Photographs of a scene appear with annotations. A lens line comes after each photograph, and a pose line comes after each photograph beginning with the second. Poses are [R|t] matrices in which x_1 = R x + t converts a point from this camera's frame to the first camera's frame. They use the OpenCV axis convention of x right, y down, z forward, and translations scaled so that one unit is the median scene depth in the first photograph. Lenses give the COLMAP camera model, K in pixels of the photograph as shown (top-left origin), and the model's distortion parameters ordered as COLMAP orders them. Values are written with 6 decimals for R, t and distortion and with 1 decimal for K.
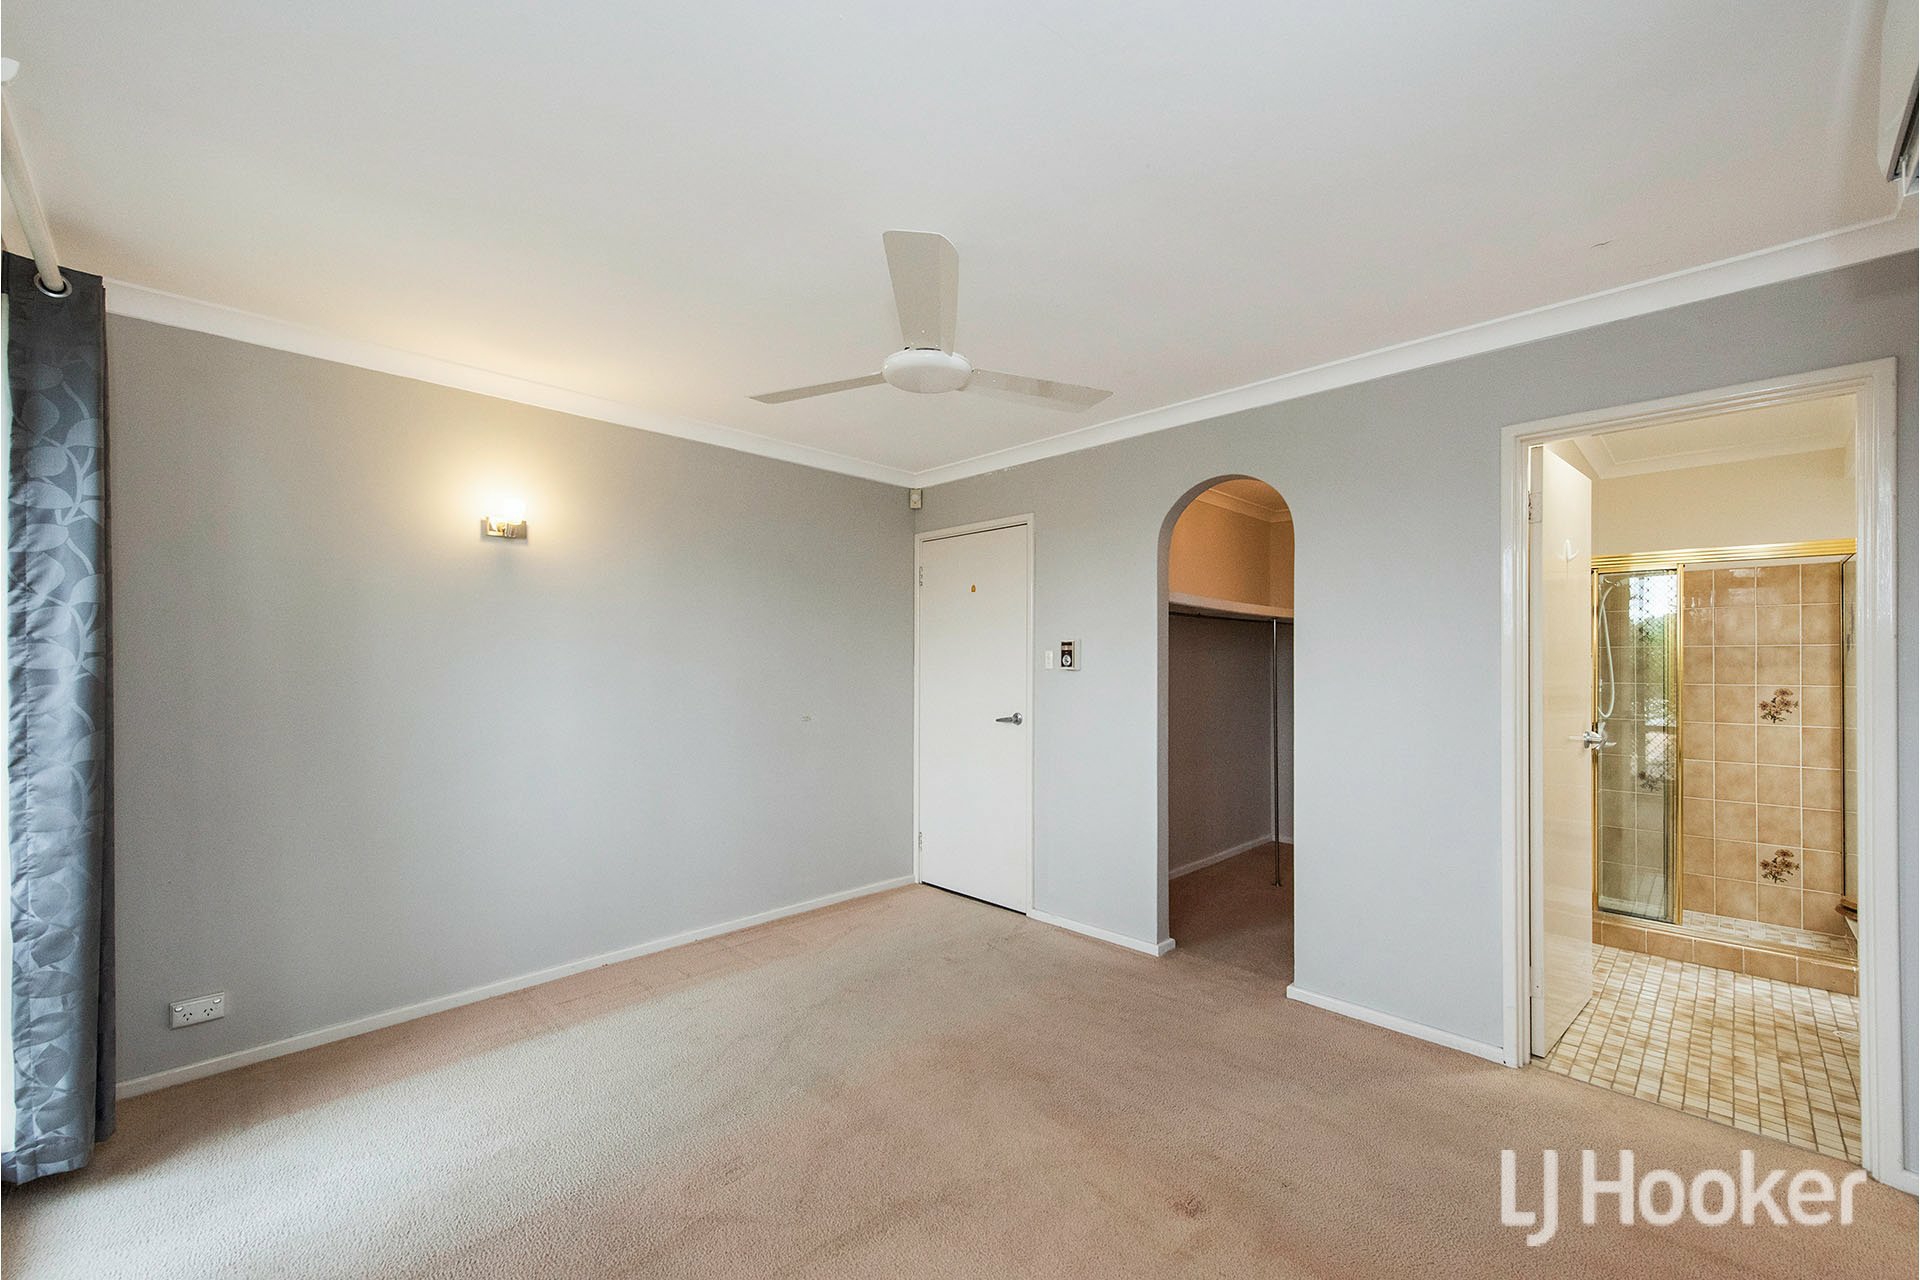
lens RADIAL K [[764.6, 0, 960.3], [0, 764.6, 654.7], [0, 0, 1]] dist [0.002286, -0.000450]
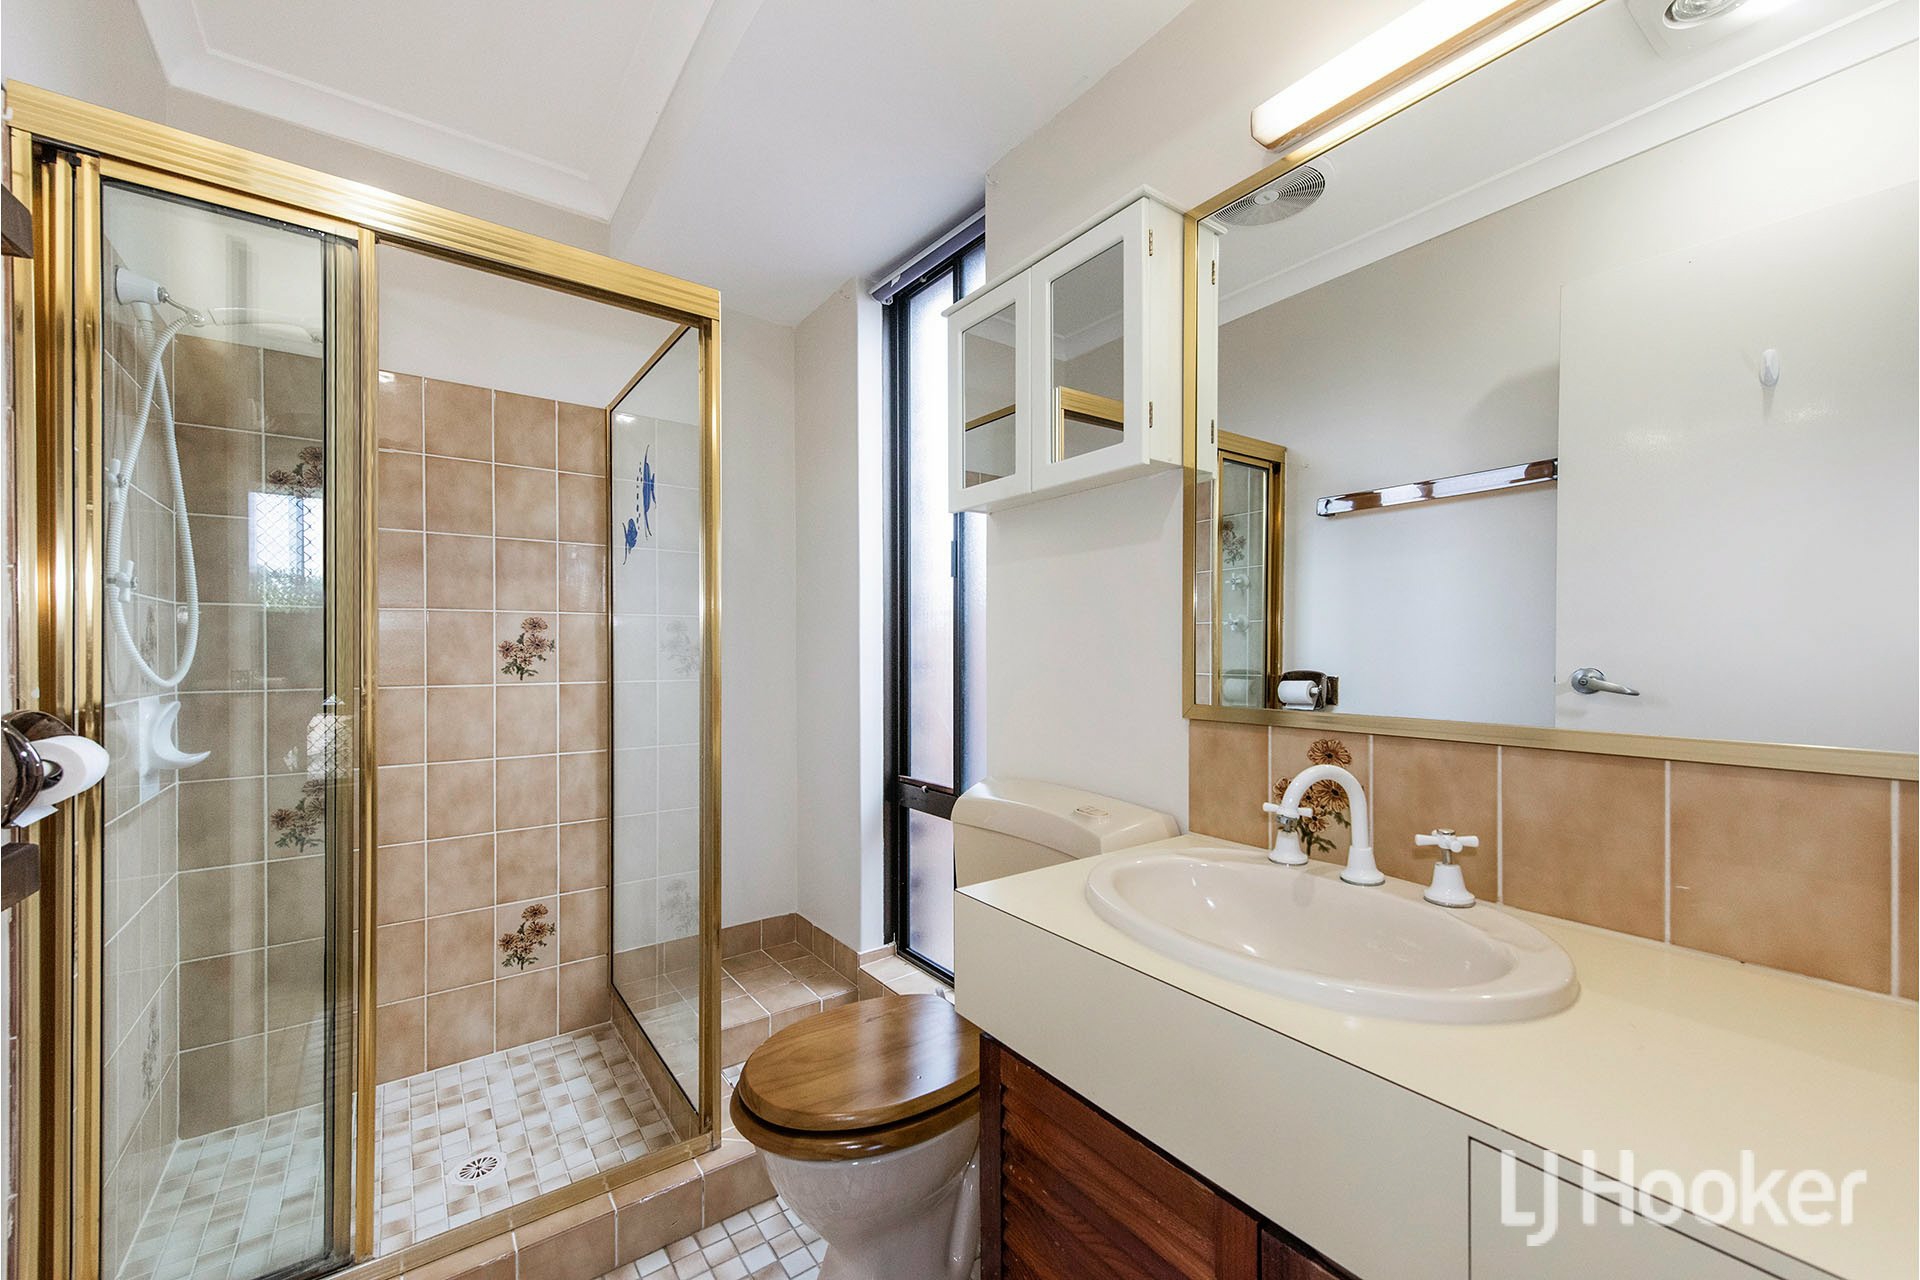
lens RADIAL K [[764.6, 0, 960.3], [0, 764.6, 654.7], [0, 0, 1]] dist [0.002286, -0.000450]
pose [[0.138455, -0.006275, 0.990349, 0.561584], [-0.009646, 0.999924, 0.007684, 0.063841], [-0.990322, -0.010617, 0.138384, 0.611887]]
